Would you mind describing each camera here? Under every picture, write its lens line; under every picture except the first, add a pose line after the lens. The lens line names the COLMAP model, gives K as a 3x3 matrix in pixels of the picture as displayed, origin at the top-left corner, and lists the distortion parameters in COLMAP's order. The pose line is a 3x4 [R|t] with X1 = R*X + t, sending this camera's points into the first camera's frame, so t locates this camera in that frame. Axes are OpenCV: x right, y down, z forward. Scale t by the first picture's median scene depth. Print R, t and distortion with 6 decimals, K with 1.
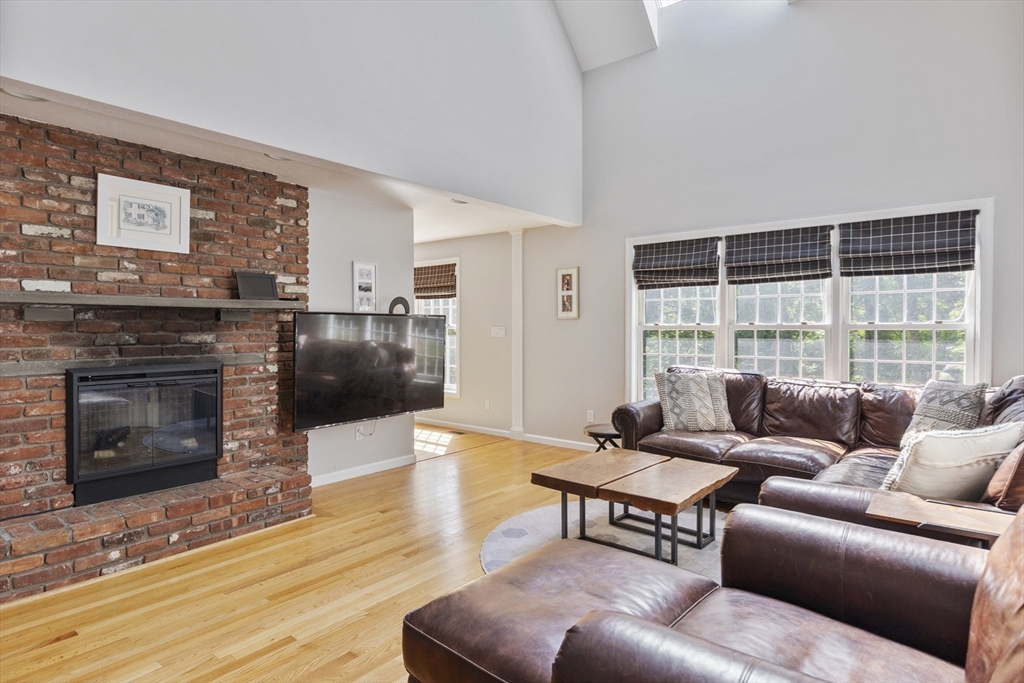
lens RADIAL K [[578.7, 0, 511.5], [0, 578.7, 338.0], [0, 0, 1]] dist [0.042423, 0.000579]
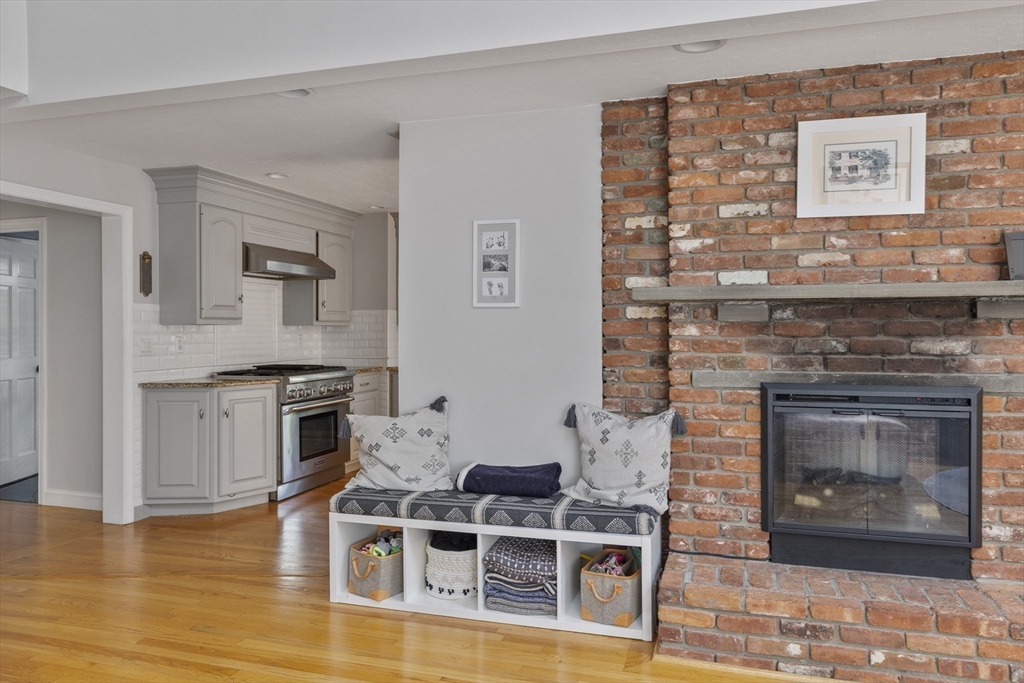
lens RADIAL K [[712.4, 0, 514.5], [0, 712.4, 327.2], [0, 0, 1]] dist [-0.000456, -0.002231]
pose [[0.379130, -0.001121, -0.925343, -0.004727], [-0.017029, 0.999821, -0.008188, -0.006803], [0.925187, 0.018862, 0.379043, 0.317568]]
